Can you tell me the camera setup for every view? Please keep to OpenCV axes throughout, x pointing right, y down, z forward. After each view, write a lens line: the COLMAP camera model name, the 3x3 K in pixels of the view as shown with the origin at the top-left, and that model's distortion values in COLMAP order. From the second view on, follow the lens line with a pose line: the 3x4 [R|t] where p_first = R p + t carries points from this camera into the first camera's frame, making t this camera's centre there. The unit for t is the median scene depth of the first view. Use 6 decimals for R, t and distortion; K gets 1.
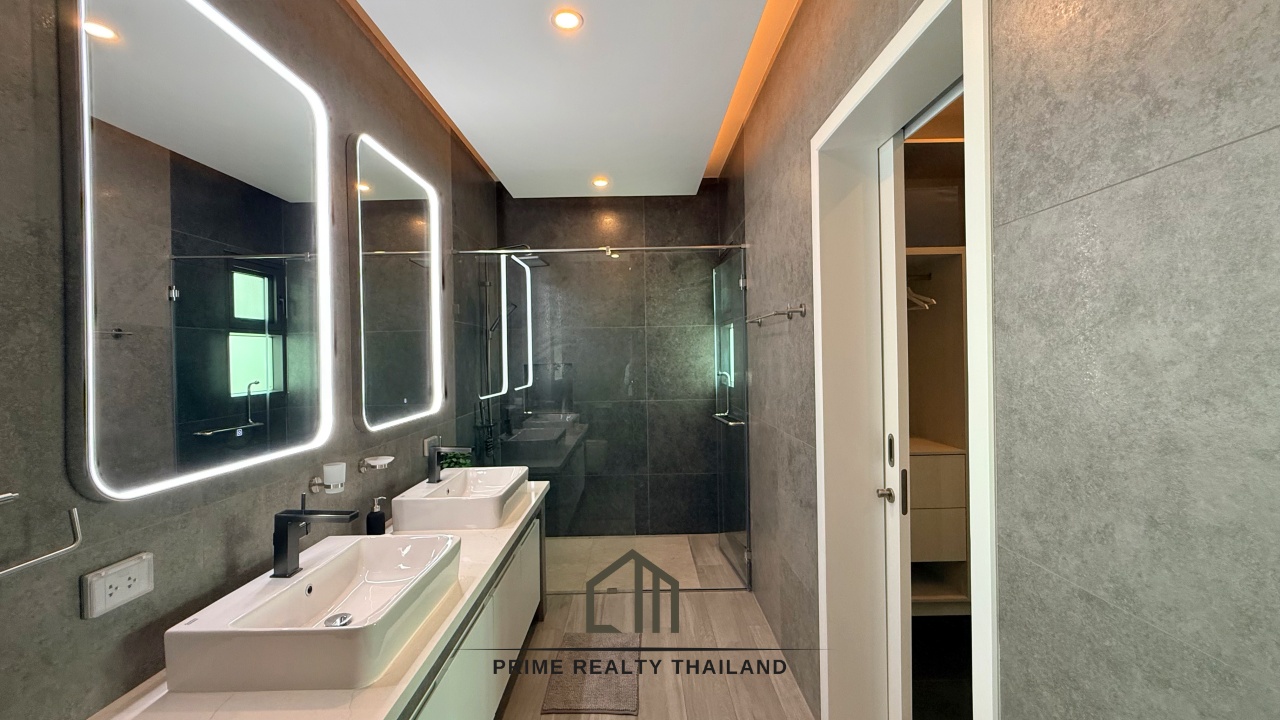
lens RADIAL K [[510.1, 0, 637.4], [0, 510.1, 358.8], [0, 0, 1]] dist [-0.000358, -0.000237]
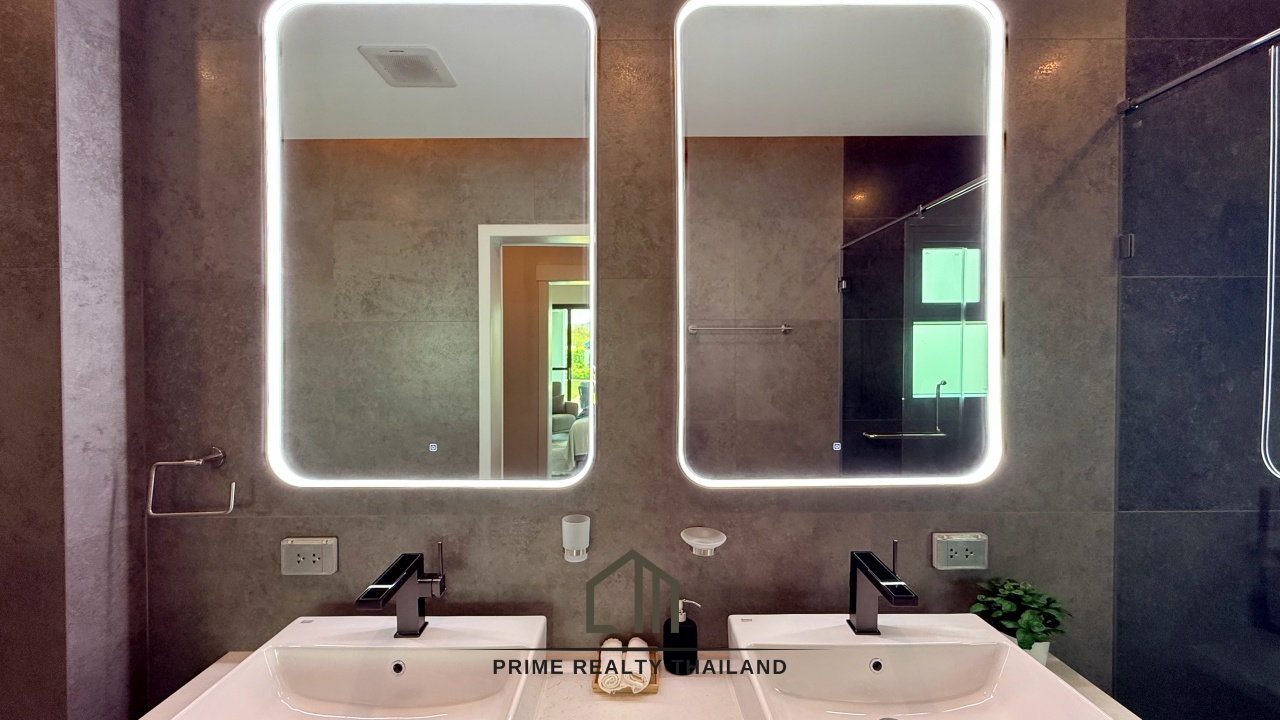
lens RADIAL K [[510.1, 0, 637.4], [0, 510.1, 358.8], [0, 0, 1]] dist [-0.000358, -0.000237]
pose [[0.008806, 0.033984, -0.999384, 0.055537], [-0.002938, 0.999419, 0.033959, -0.020543], [0.999957, 0.002637, 0.008901, 0.630279]]
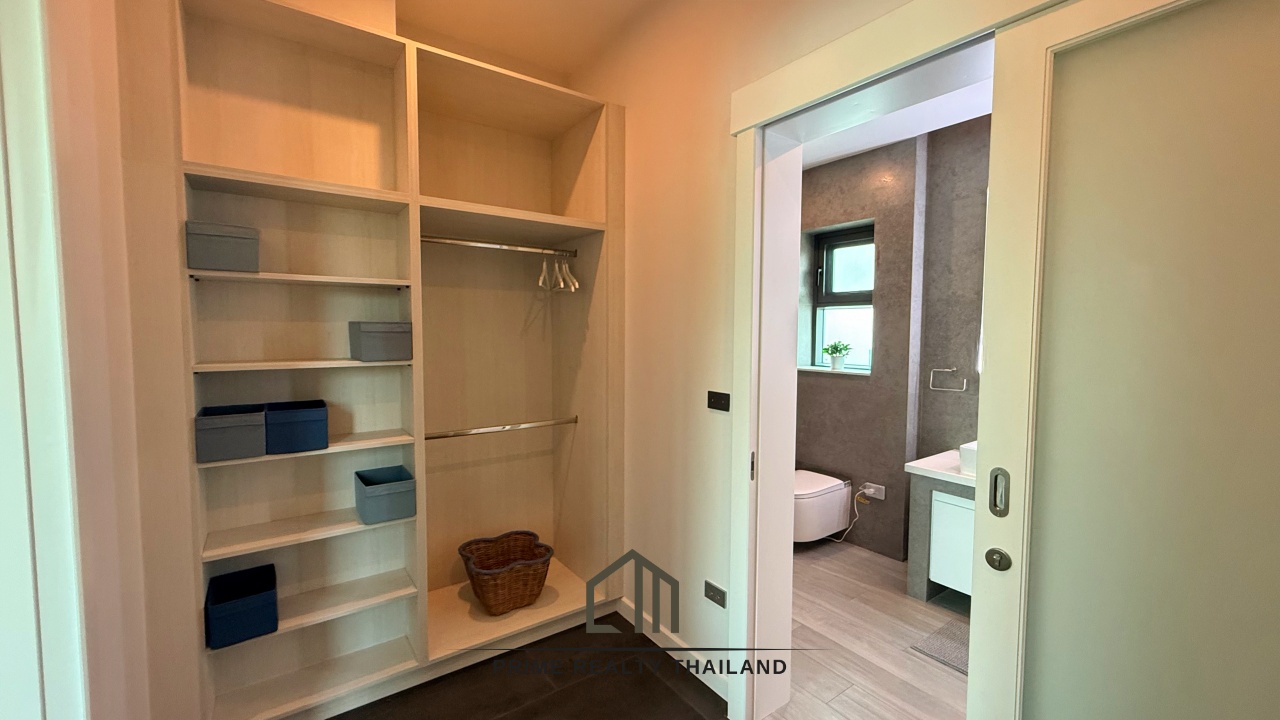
lens RADIAL K [[510.1, 0, 637.4], [0, 510.1, 358.8], [0, 0, 1]] dist [-0.000358, -0.000237]
pose [[-0.814013, 0.046988, -0.578943, 0.772609], [0.007388, 0.997479, 0.070570, -0.025606], [0.580799, 0.053168, -0.812309, 0.759136]]
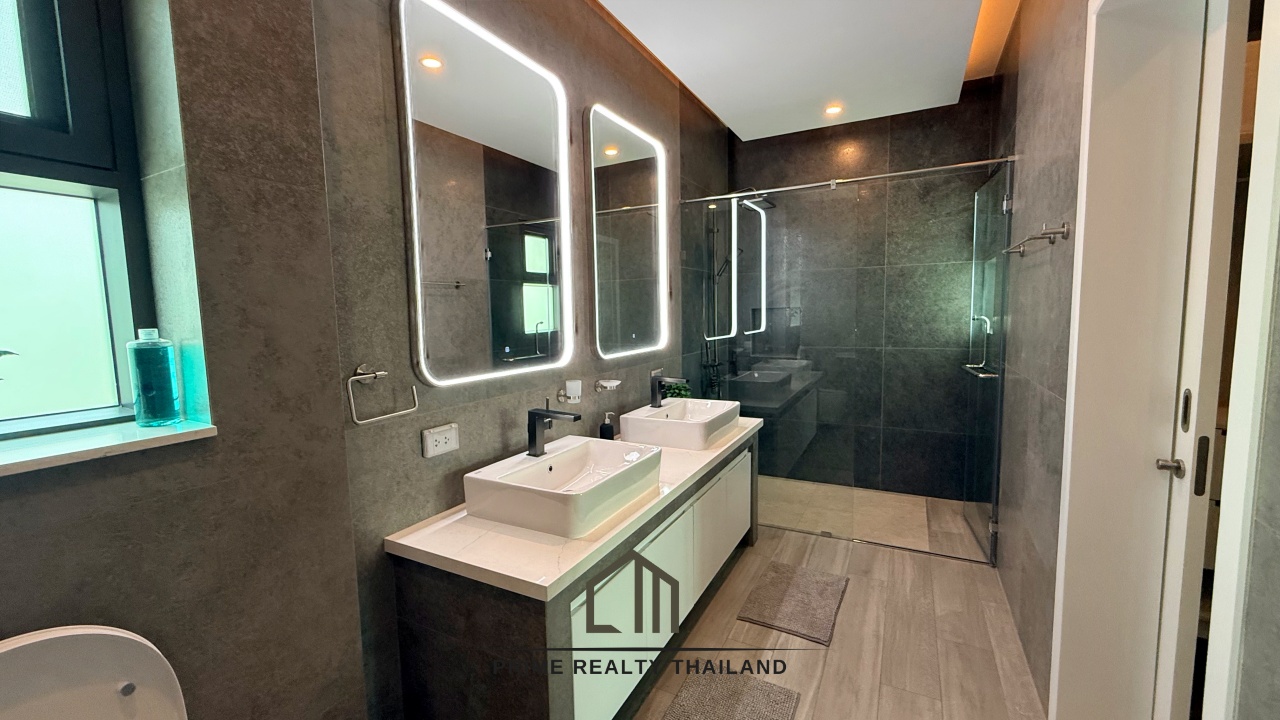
lens RADIAL K [[510.1, 0, 637.4], [0, 510.1, 358.8], [0, 0, 1]] dist [-0.000358, -0.000237]
pose [[0.883440, 0.043199, -0.466549, 0.079039], [0.002030, 0.995379, 0.096008, 0.017833], [0.468540, -0.085764, 0.879269, -0.020792]]
